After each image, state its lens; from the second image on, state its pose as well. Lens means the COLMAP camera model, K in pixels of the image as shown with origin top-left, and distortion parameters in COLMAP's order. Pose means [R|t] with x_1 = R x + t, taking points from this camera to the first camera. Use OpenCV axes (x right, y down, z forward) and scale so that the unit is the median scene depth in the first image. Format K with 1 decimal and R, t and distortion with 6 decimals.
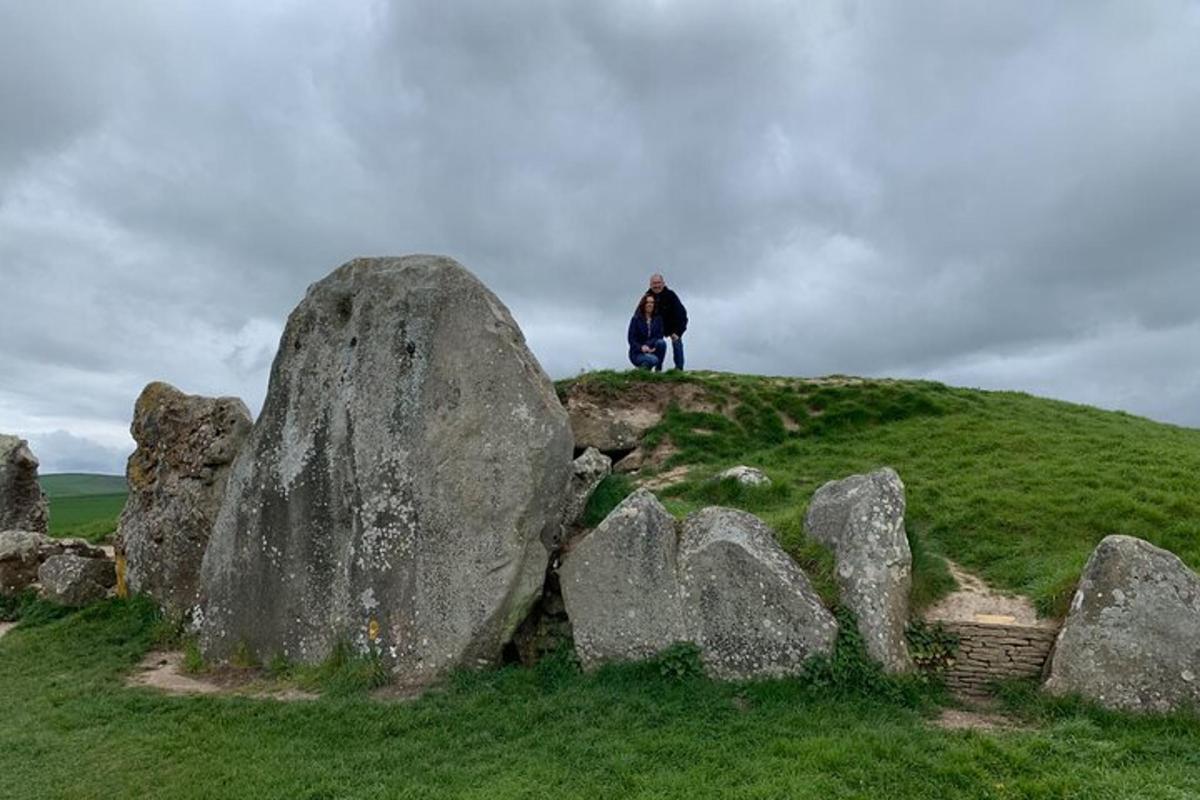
lens RADIAL K [[904.4, 0, 600.0], [0, 904.4, 400.0], [0, 0, 1]] dist [0.112412, -0.244917]
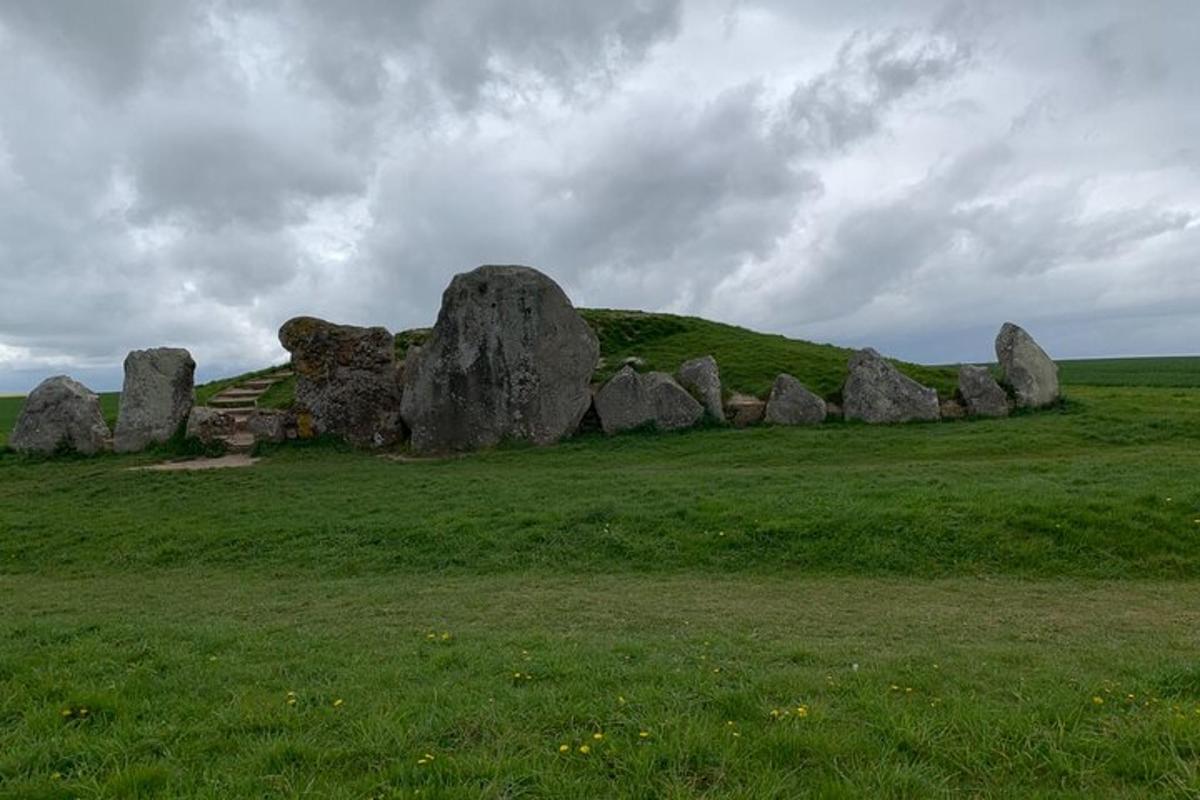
lens RADIAL K [[904.4, 0, 600.0], [0, 904.4, 400.0], [0, 0, 1]] dist [0.112412, -0.244917]
pose [[0.889194, -0.044309, 0.455379, -1.125687], [-0.008136, 0.993611, 0.112567, -0.090166], [-0.457457, -0.103799, 0.883153, -1.186754]]
